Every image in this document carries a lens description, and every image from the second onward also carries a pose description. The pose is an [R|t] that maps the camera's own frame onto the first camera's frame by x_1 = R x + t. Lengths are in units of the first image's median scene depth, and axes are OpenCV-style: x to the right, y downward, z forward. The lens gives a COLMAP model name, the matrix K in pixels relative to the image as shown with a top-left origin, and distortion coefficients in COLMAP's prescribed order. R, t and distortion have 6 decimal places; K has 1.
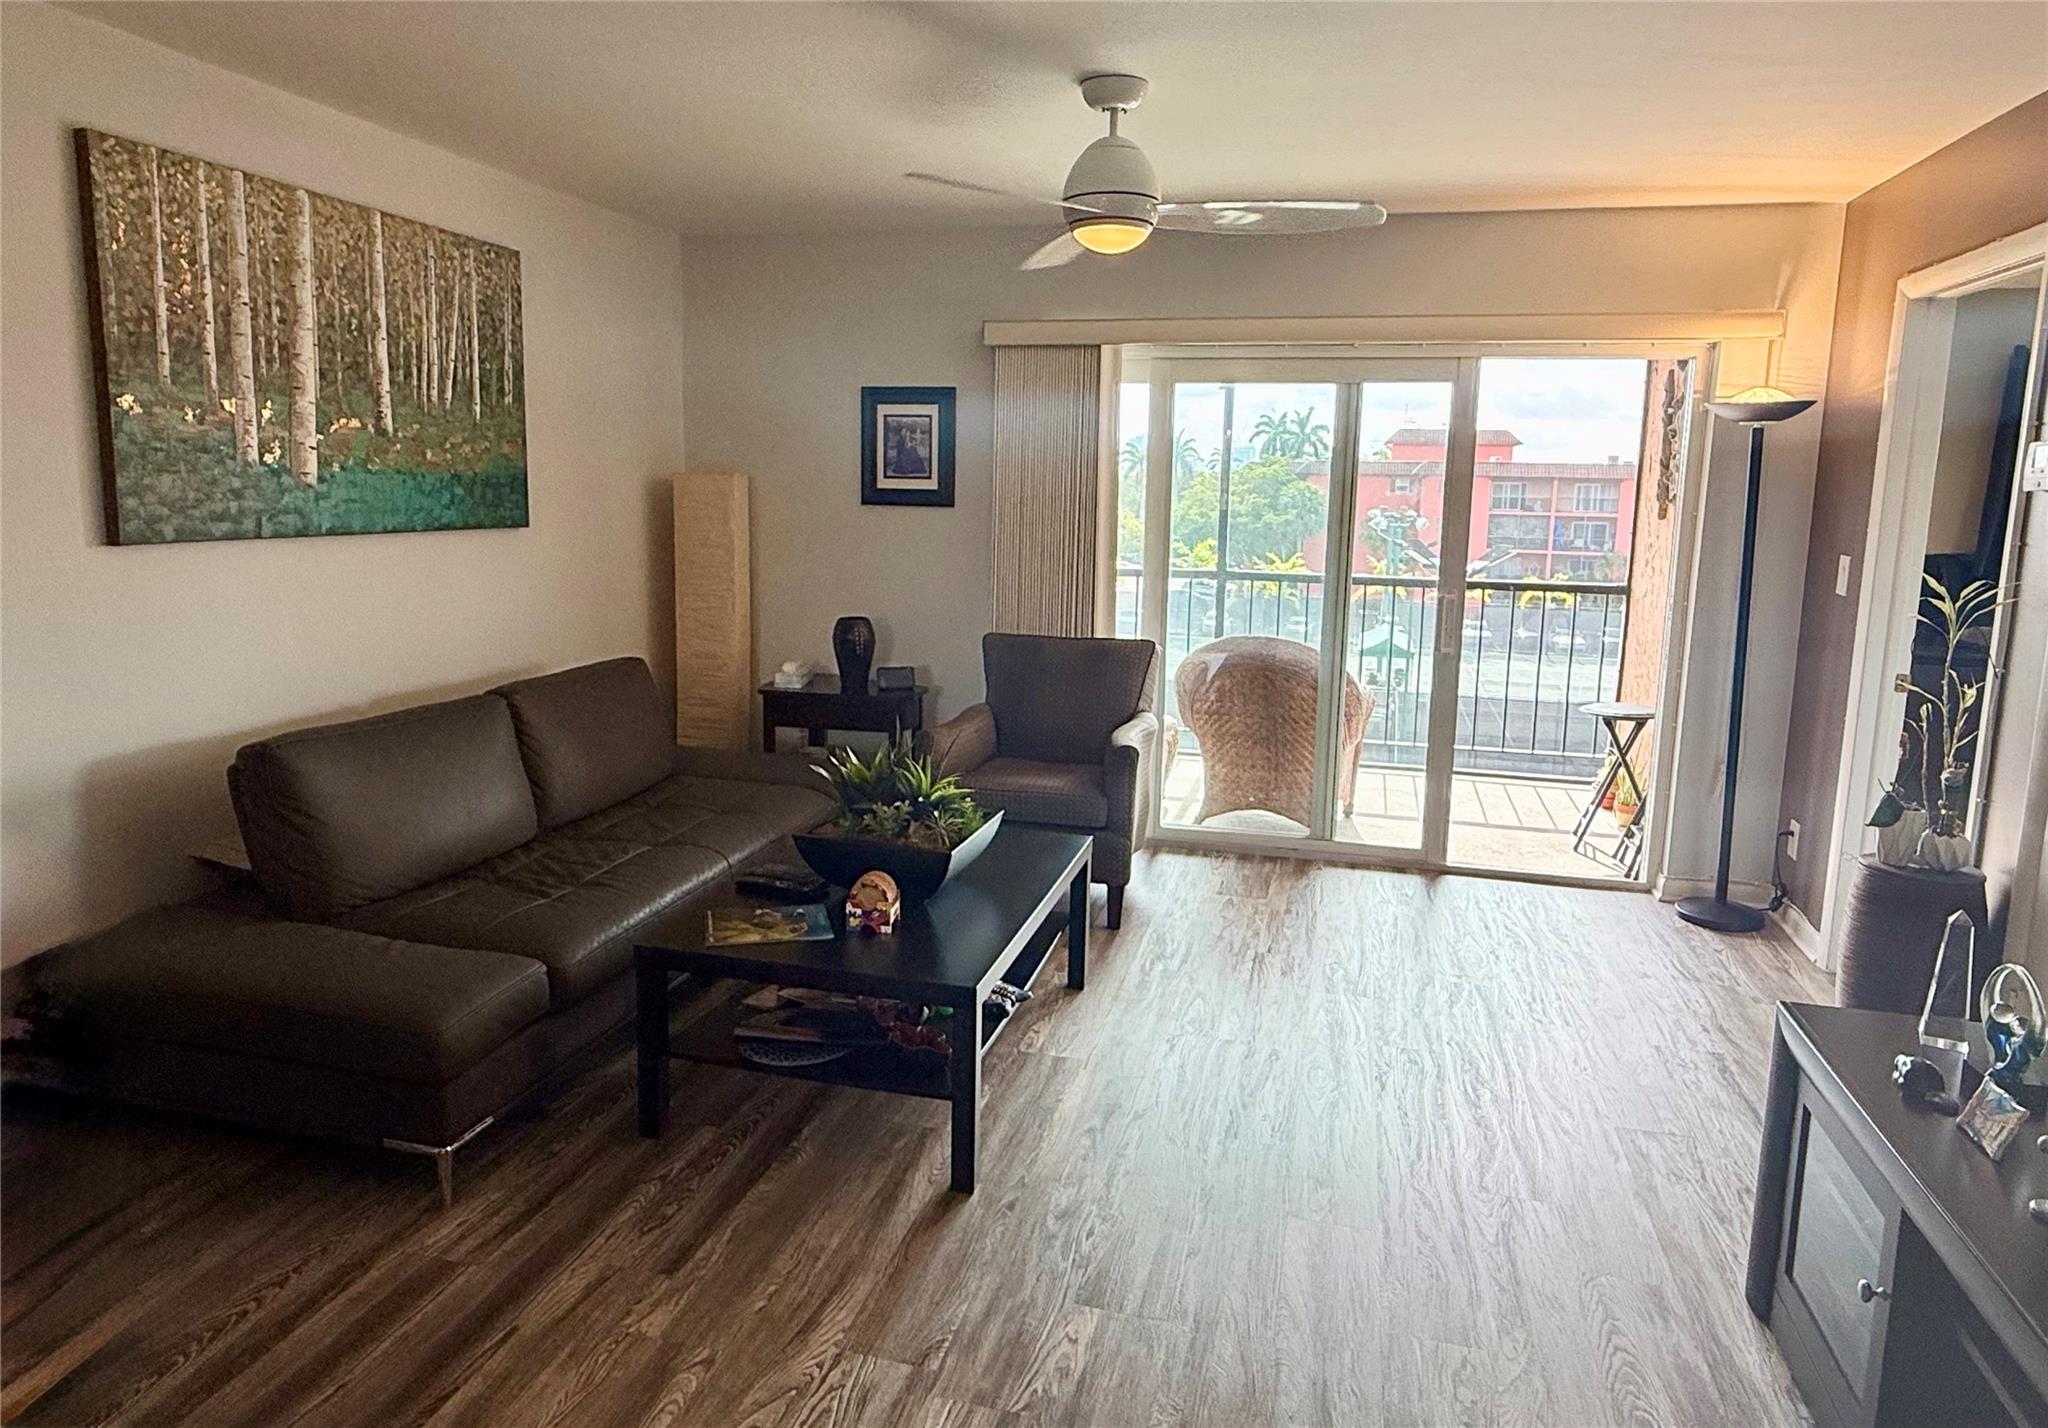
lens RADIAL K [[1266.9, 0, 1028.3], [0, 1266.9, 674.8], [0, 0, 1]] dist [-0.003750, 0.005115]
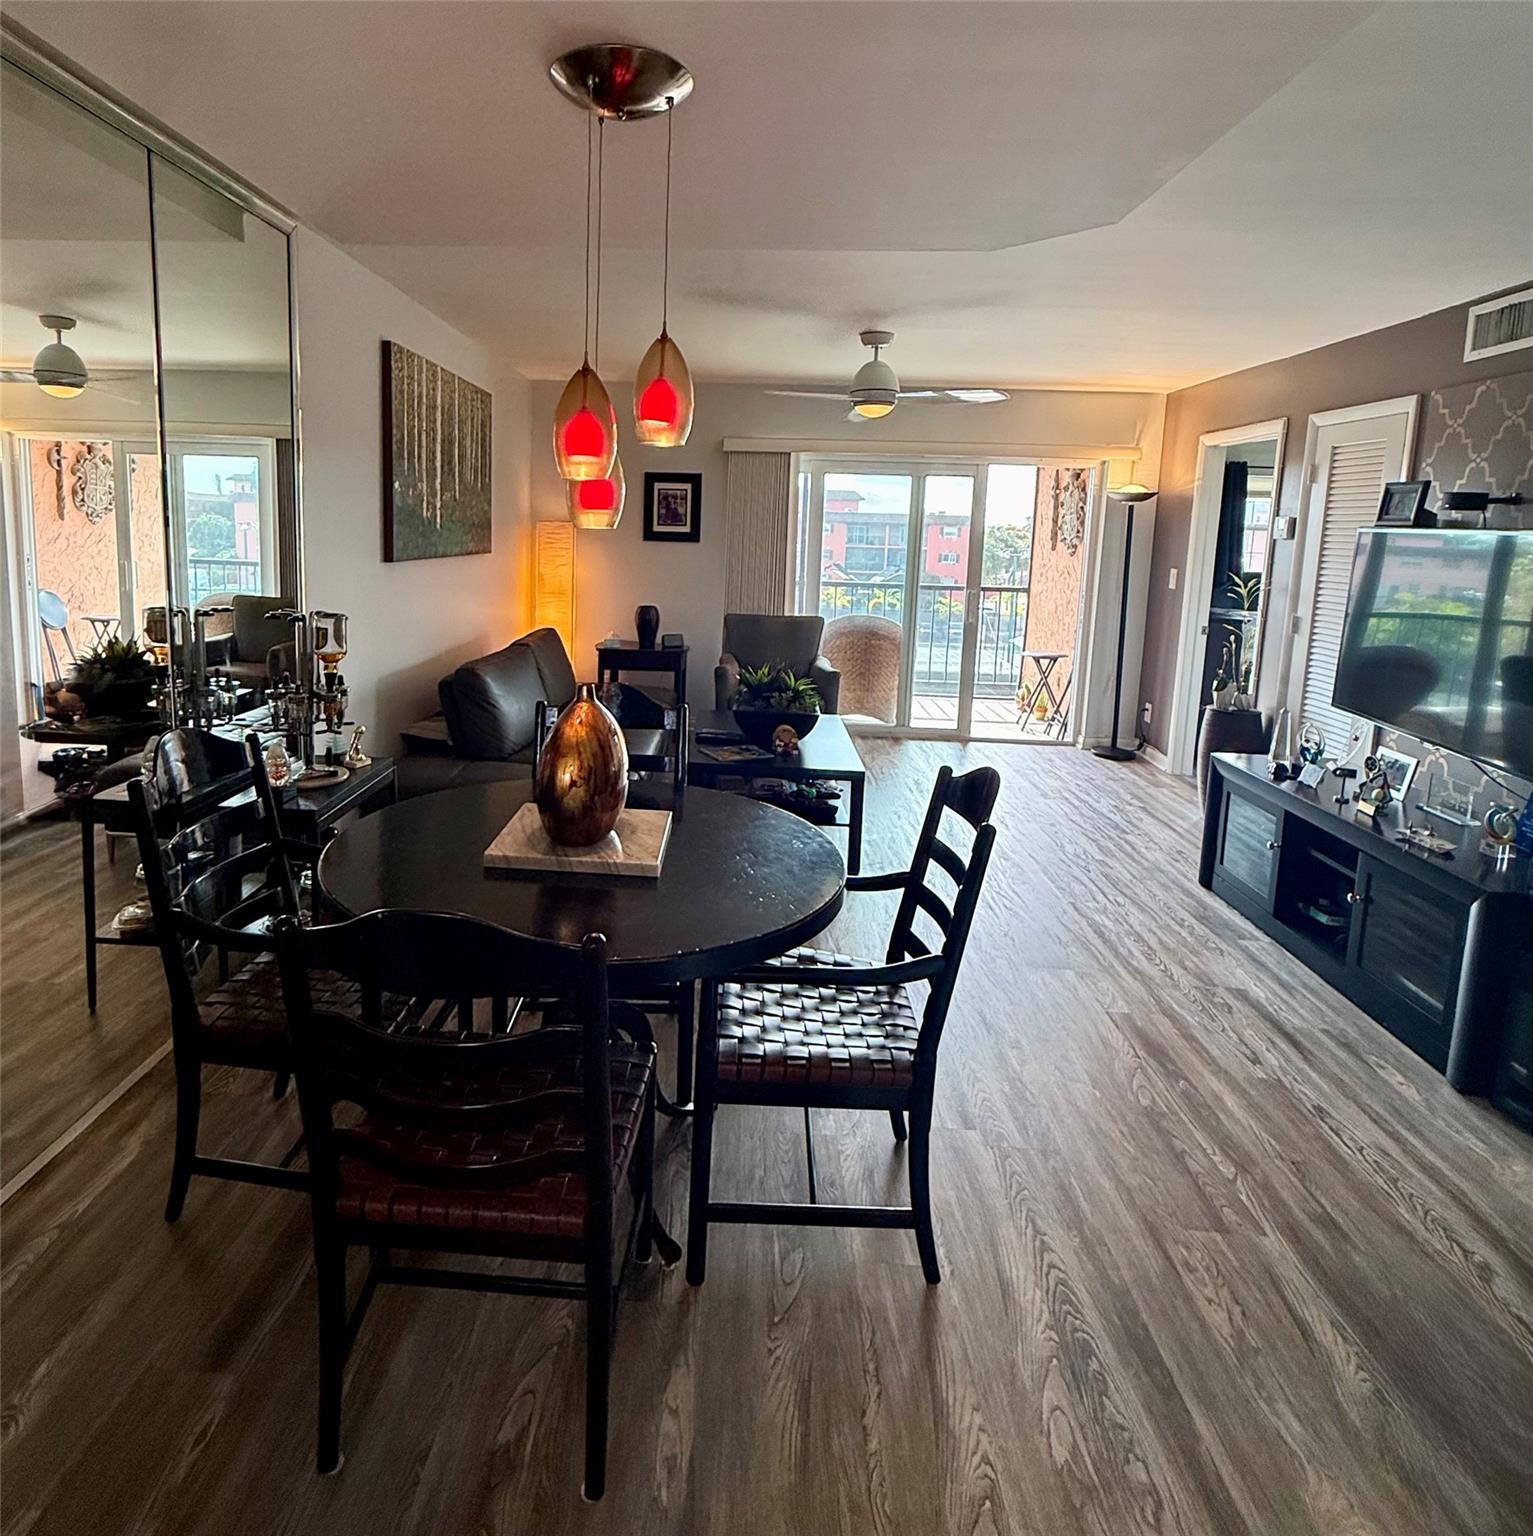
lens RADIAL K [[930.4, 0, 672.2], [0, 930.4, 653.6], [0, 0, 1]] dist [-0.001498, 0.001492]
pose [[0.981947, -0.017551, 0.188339, -0.459761], [0.019580, 0.999769, -0.008916, 0.042059], [-0.188138, 0.012443, 0.982064, -0.333433]]
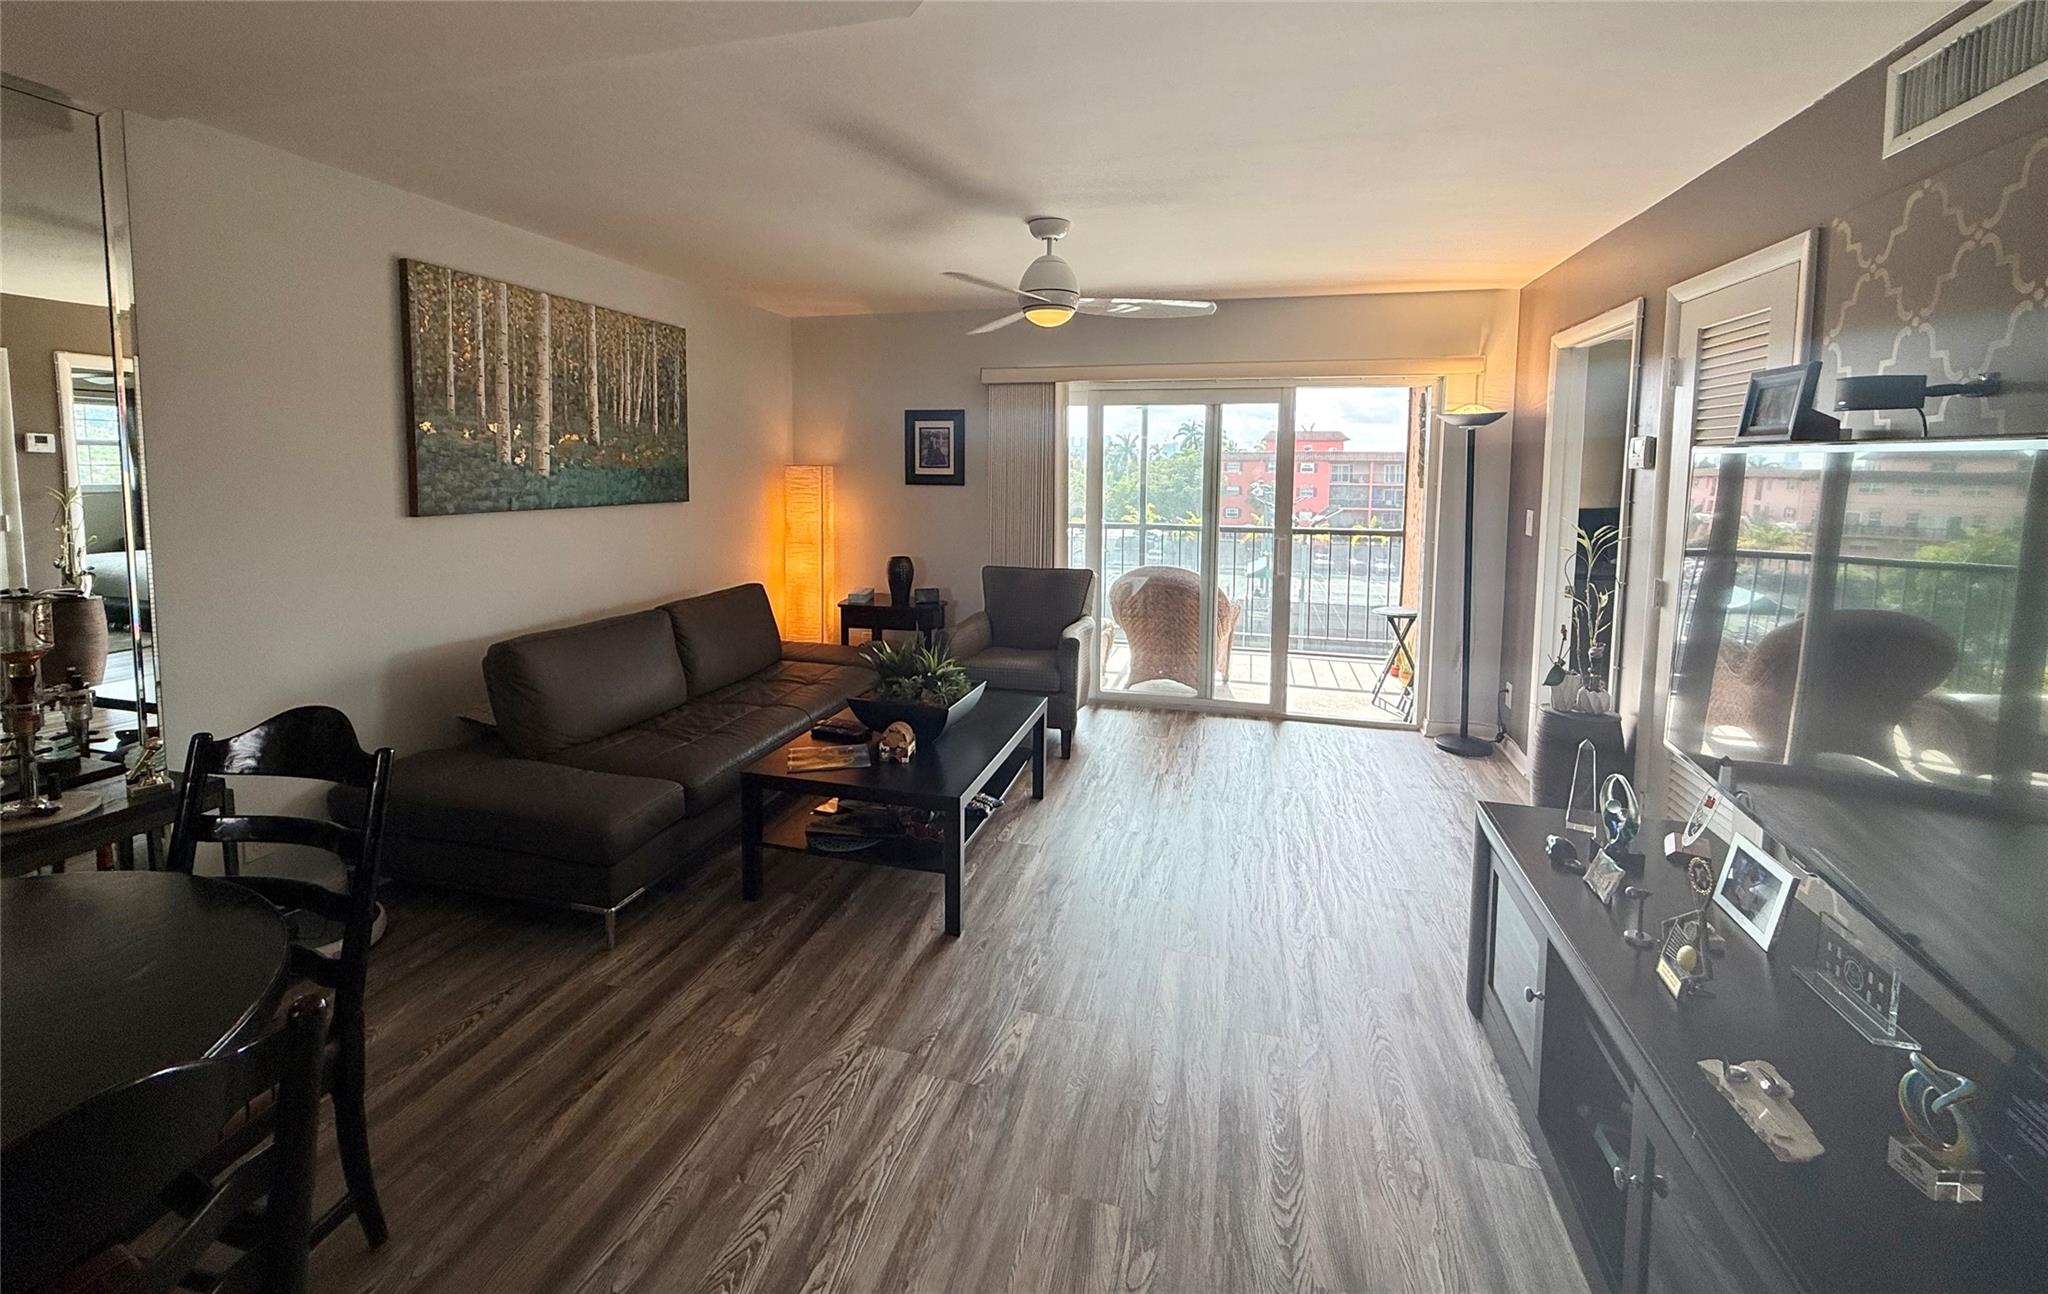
lens RADIAL K [[824.0, 0, 1033.7], [0, 824.0, 534.7], [0, 0, 1]] dist [-0.001026, 0.000090]
pose [[0.999934, -0.011276, -0.002050, 0.038552], [0.011106, 0.997512, -0.069611, -0.000214], [0.002830, 0.069584, 0.997572, -0.012336]]
